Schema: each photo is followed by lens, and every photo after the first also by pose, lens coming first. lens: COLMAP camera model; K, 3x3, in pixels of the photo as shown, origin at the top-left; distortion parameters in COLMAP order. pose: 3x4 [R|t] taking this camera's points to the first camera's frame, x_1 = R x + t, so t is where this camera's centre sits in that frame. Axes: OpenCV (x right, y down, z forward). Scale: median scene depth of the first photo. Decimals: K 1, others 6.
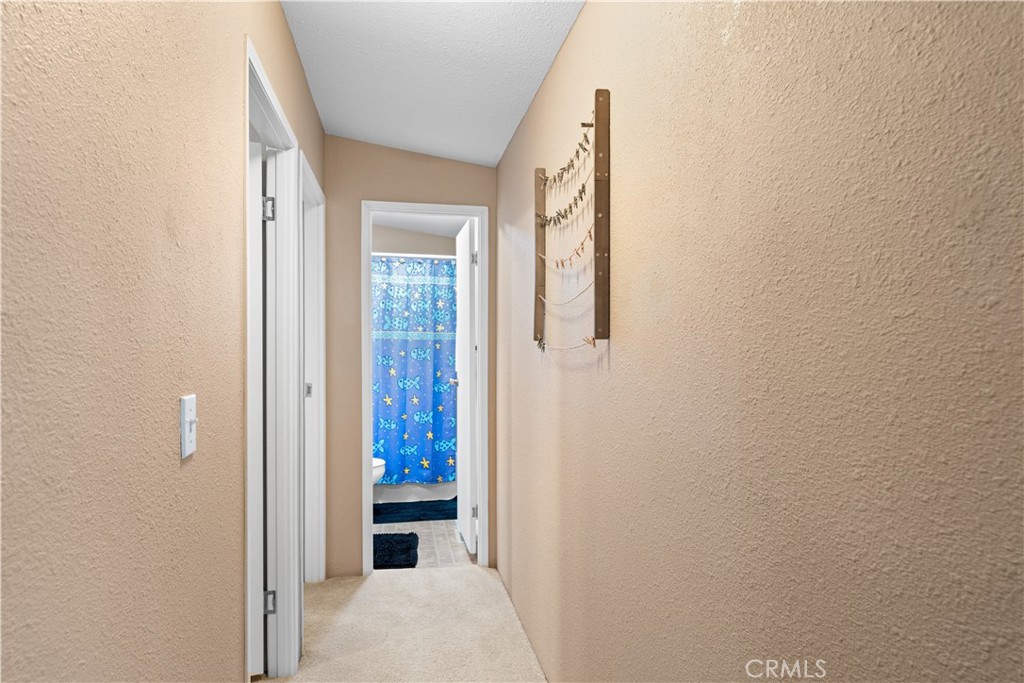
lens RADIAL K [[586.9, 0, 512.1], [0, 586.9, 344.2], [0, 0, 1]] dist [0.000241, 0.000003]
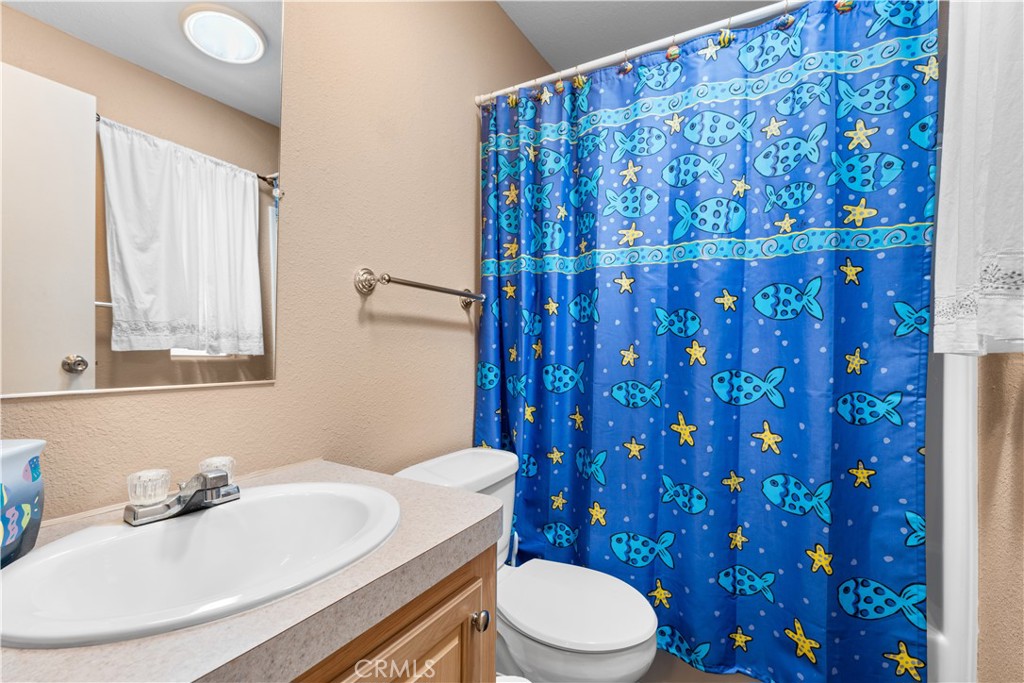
lens RADIAL K [[458.8, 0, 513.2], [0, 458.8, 345.8], [0, 0, 1]] dist [-0.001435, -0.000114]
pose [[0.740431, 0.000349, -0.672132, -0.097097], [0.002664, 0.999990, 0.003455, 0.041189], [0.672127, -0.004349, 0.740423, 0.708946]]
